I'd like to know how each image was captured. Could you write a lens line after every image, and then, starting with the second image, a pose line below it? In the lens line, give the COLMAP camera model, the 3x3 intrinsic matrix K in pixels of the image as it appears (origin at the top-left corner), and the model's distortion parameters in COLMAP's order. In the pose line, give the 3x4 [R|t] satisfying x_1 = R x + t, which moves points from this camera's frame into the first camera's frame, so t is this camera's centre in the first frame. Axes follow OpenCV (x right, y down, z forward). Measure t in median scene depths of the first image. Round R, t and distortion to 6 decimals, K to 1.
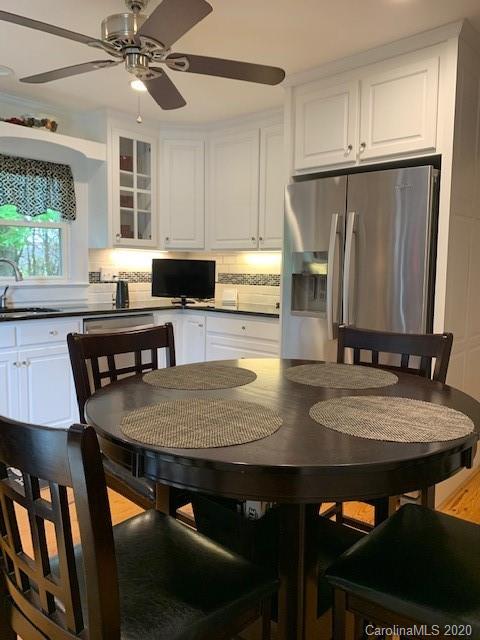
lens RADIAL K [[491.2, 0, 239.3], [0, 491.2, 318.7], [0, 0, 1]] dist [0.038196, -0.034288]
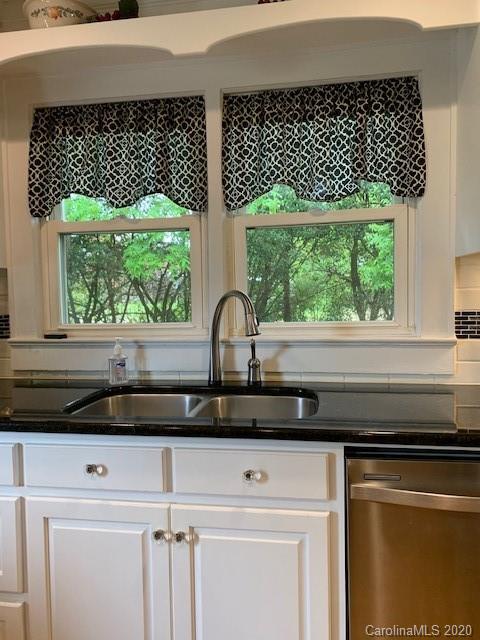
lens RADIAL K [[491.2, 0, 239.9], [0, 491.2, 316.6], [0, 0, 1]] dist [0.038196, -0.034288]
pose [[0.541310, 0.015770, -0.840675, -0.046878], [-0.067531, 0.997410, -0.024773, -0.069477], [0.838107, 0.070182, 0.540972, 0.628950]]
